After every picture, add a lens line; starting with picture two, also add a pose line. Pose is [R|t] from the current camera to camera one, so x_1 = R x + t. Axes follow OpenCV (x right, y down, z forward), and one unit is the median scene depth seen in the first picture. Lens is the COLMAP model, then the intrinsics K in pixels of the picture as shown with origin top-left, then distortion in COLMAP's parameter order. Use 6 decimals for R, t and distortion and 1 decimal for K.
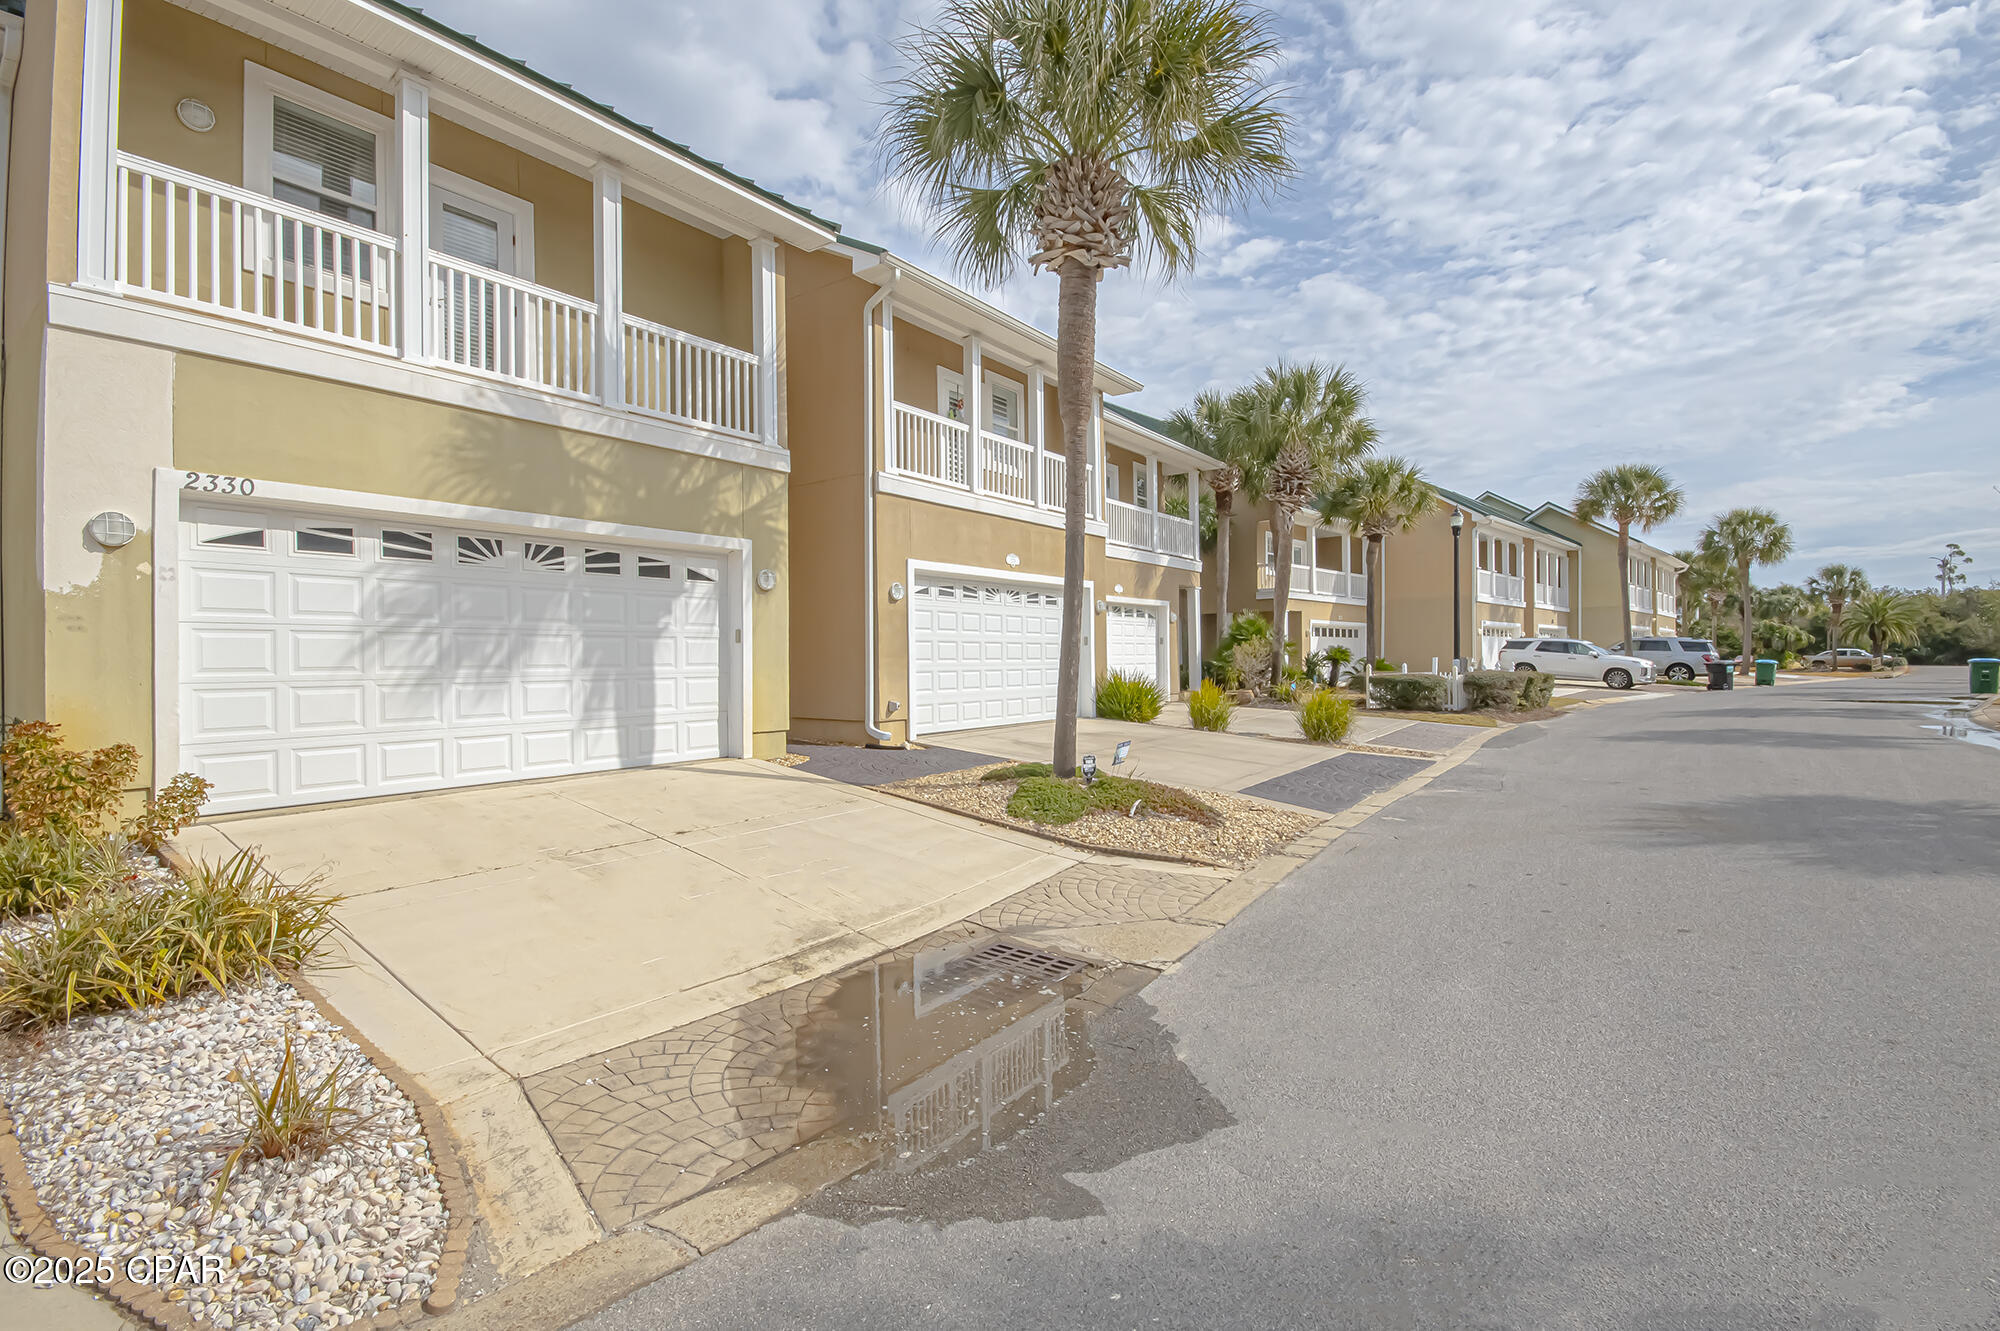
lens RADIAL K [[877.3, 0, 1013.8], [0, 877.3, 664.9], [0, 0, 1]] dist [0.002472, -0.007832]
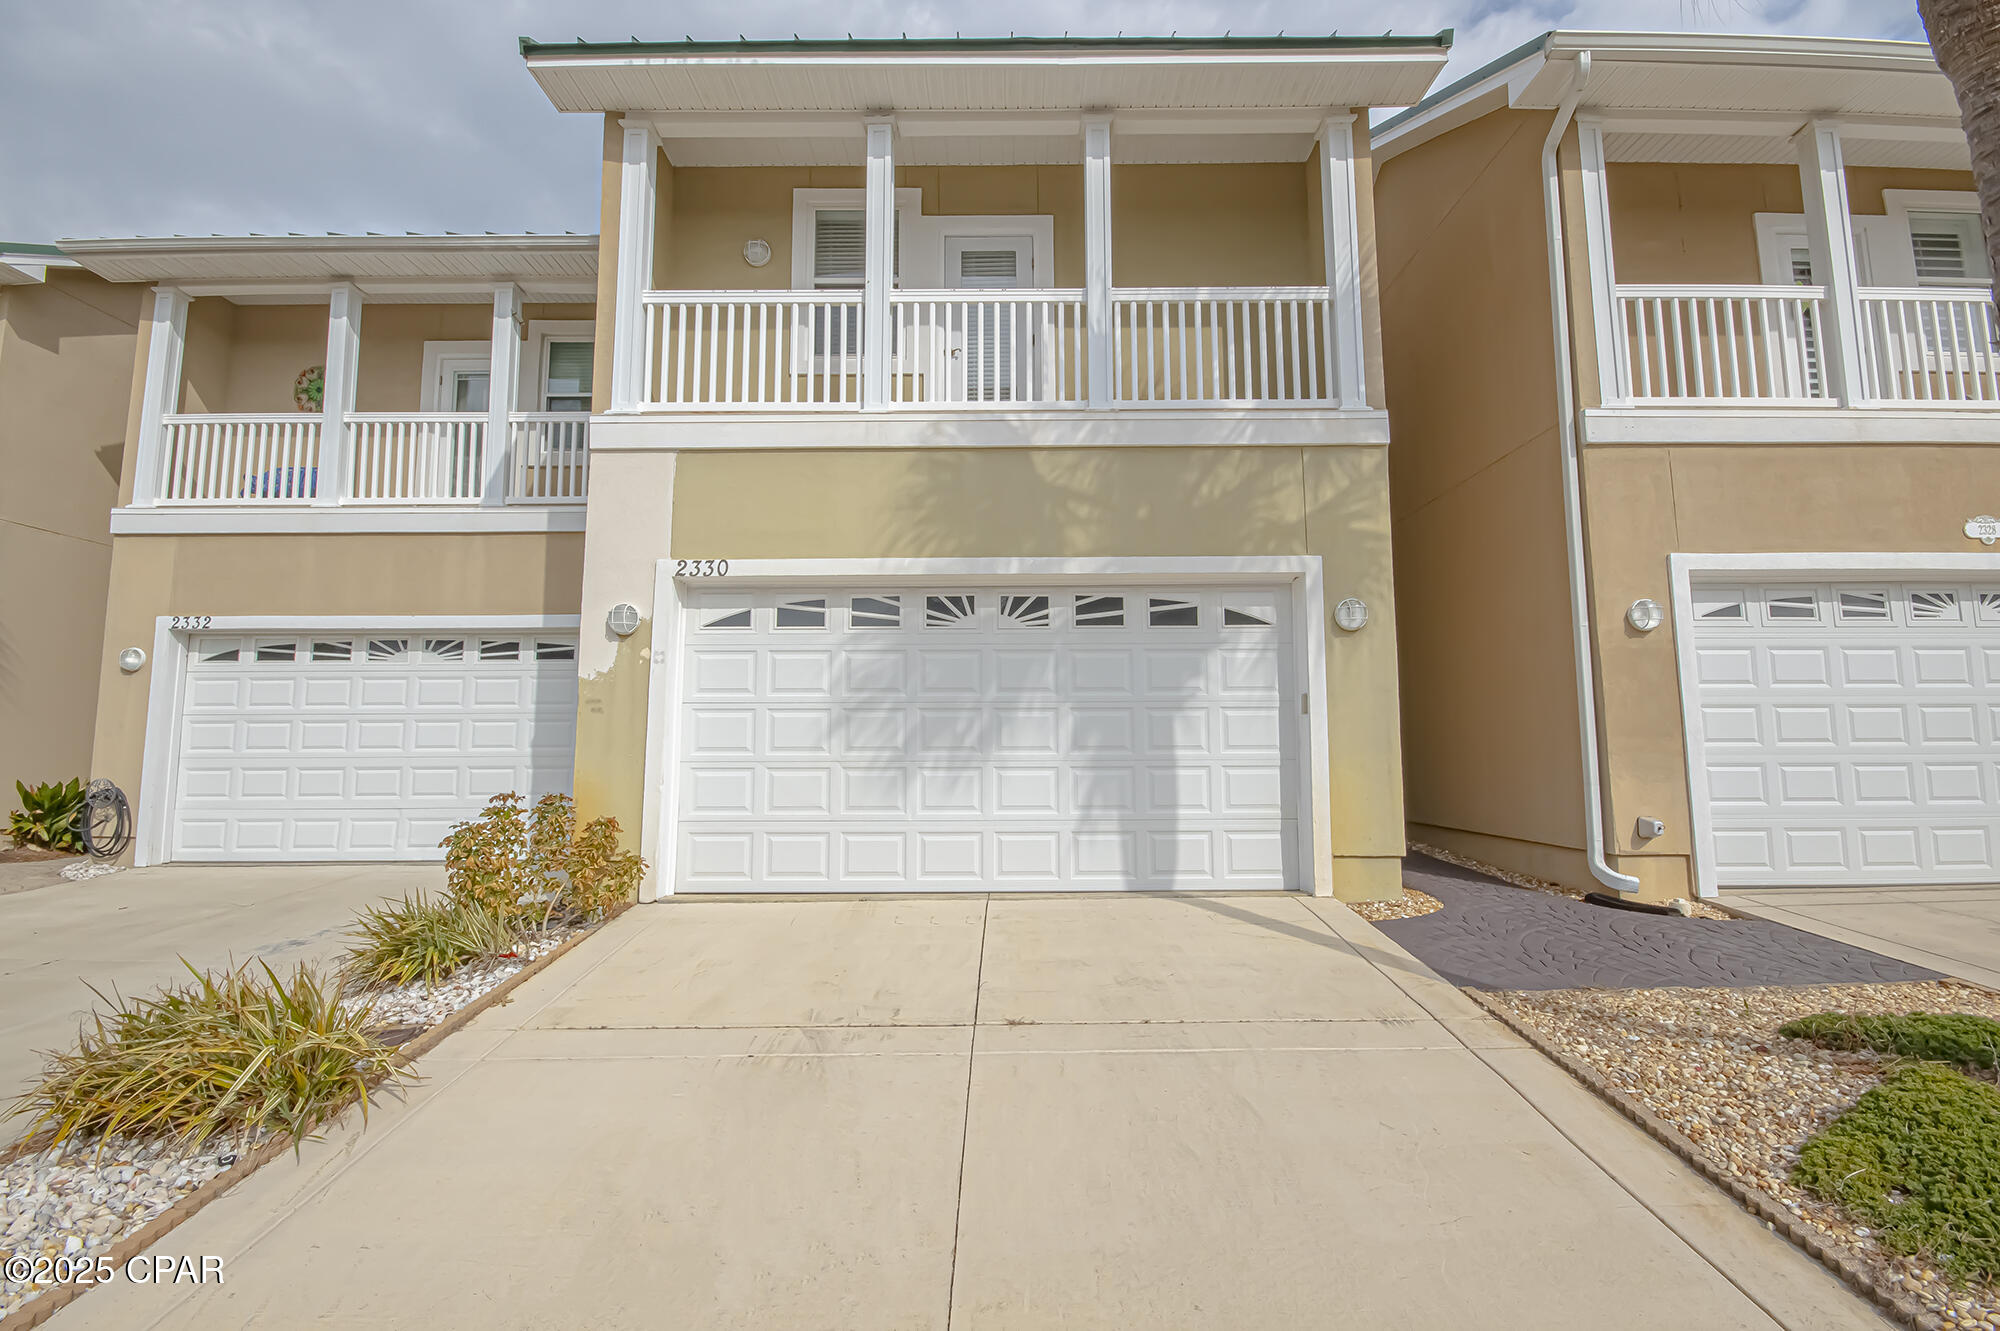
lens RADIAL K [[877.3, 0, 1013.8], [0, 877.3, 664.9], [0, 0, 1]] dist [0.002472, -0.007832]
pose [[0.590935, -0.078860, -0.802856, 0.093055], [-0.006649, 0.994701, -0.102598, 0.007639], [0.806692, 0.065967, 0.587279, 0.491454]]
